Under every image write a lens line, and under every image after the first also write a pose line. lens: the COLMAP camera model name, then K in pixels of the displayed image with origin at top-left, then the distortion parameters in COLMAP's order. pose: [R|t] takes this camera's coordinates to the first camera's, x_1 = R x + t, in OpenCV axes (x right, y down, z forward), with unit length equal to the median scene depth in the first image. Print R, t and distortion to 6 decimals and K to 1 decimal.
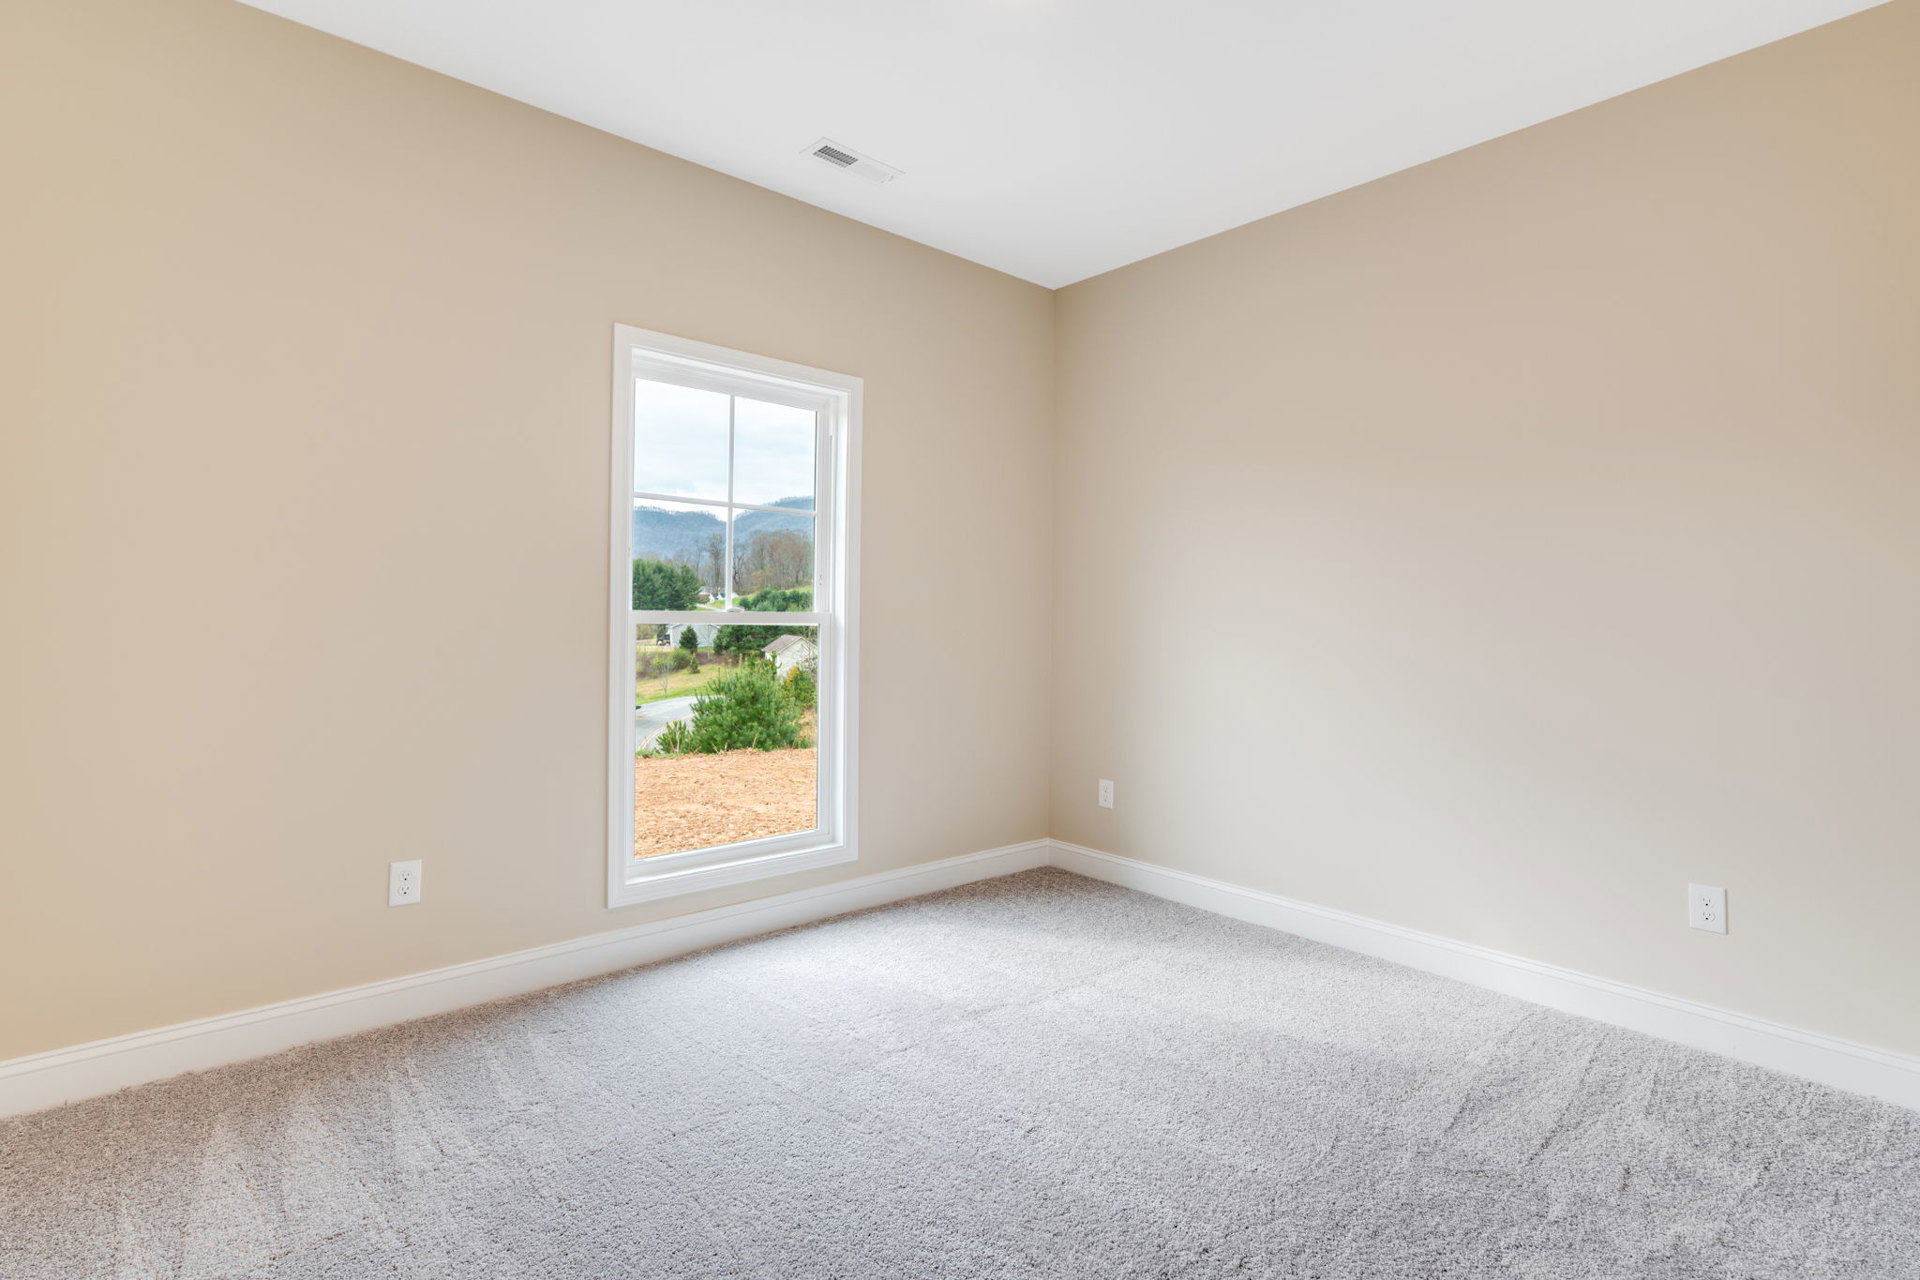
lens RADIAL K [[929.2, 0, 951.8], [0, 929.2, 603.1], [0, 0, 1]] dist [0.003382, -0.001798]
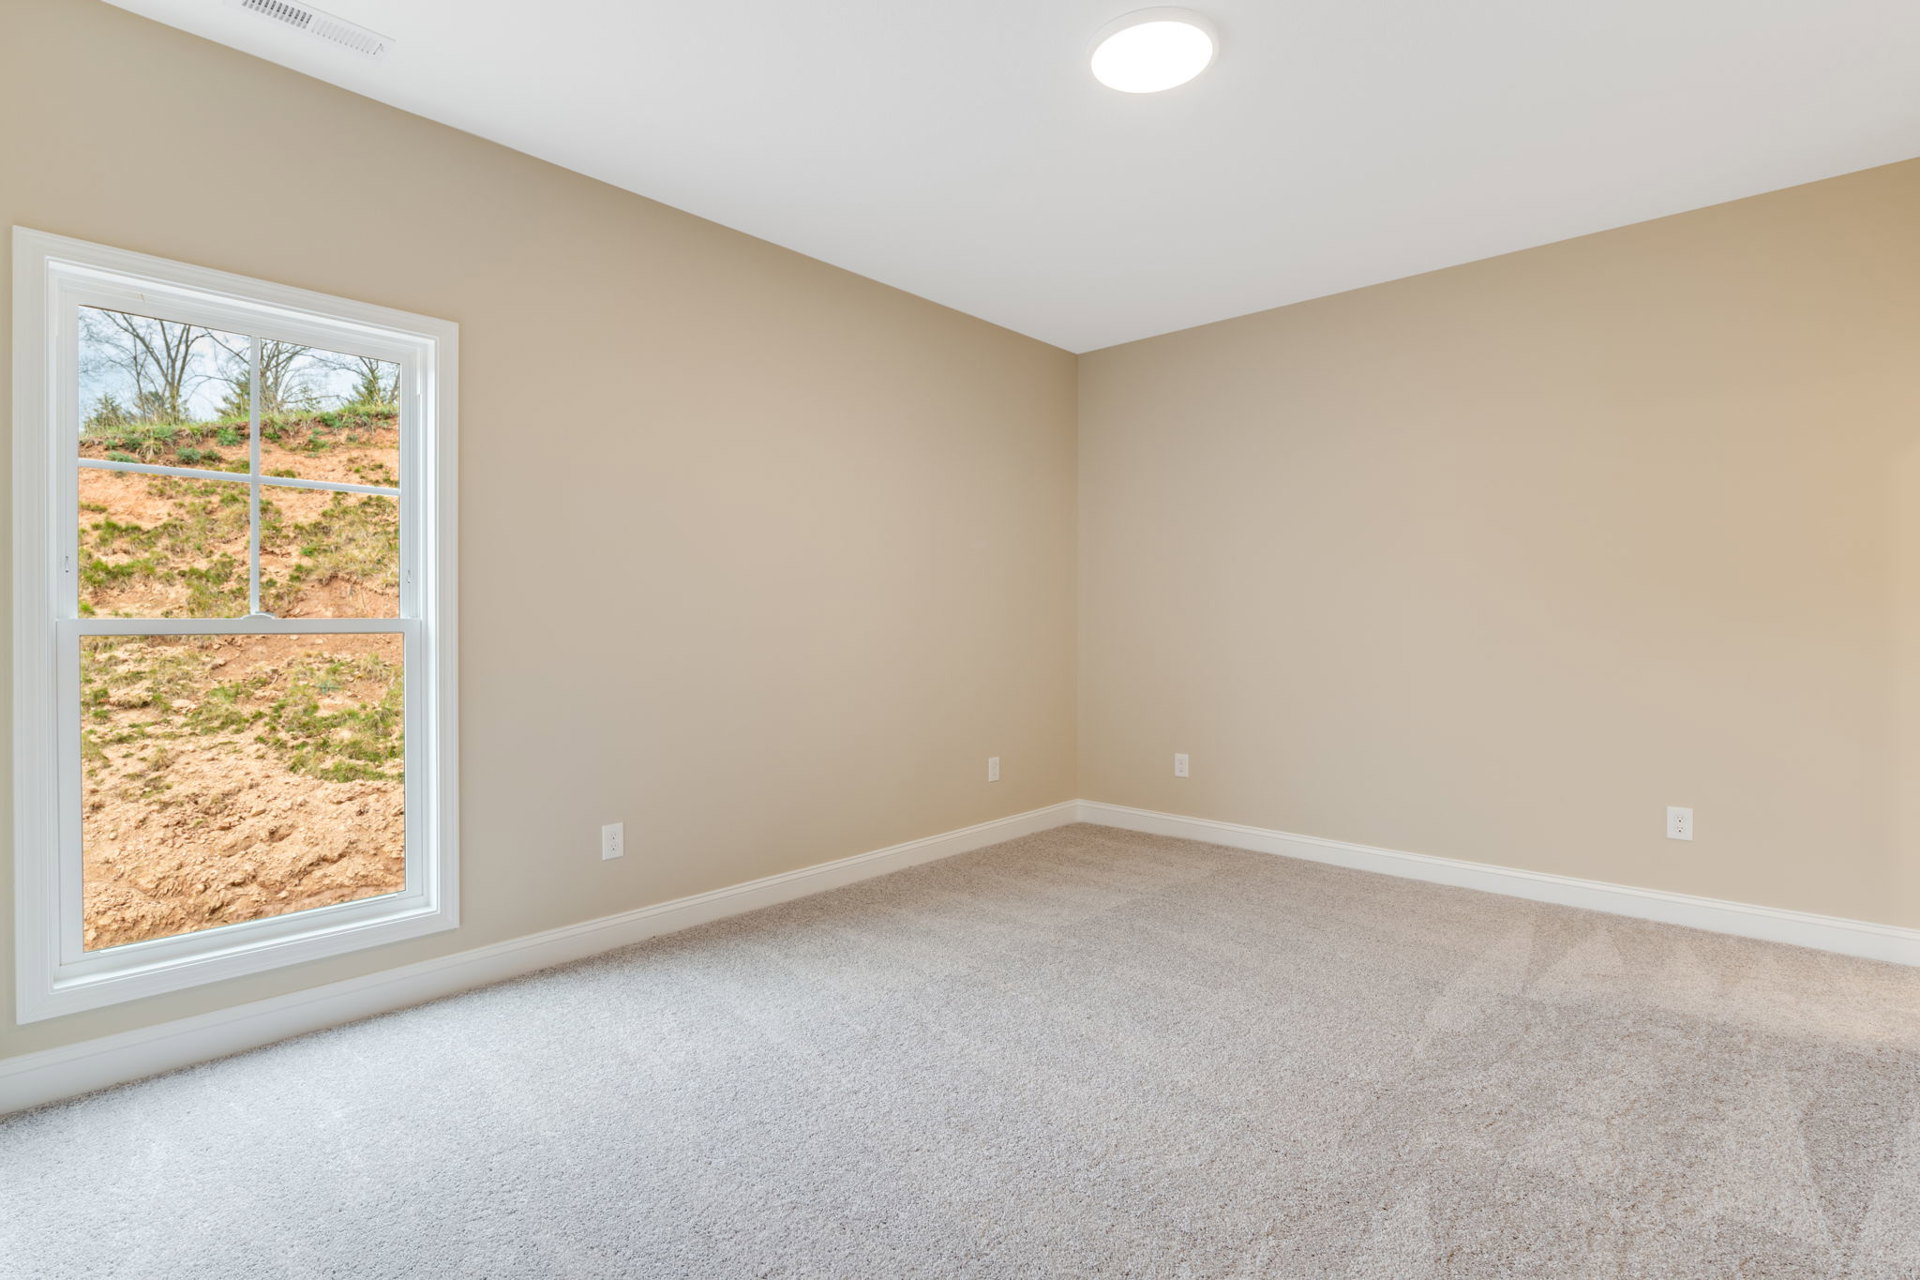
lens RADIAL K [[845.9, 0, 960.9], [0, 845.9, 620.0], [0, 0, 1]] dist [0.000240, -0.000257]
pose [[0.998388, -0.015647, 0.054562, 0.265912], [0.014958, 0.999803, 0.013024, 0.008070], [-0.054755, -0.012186, 0.998425, 0.229847]]
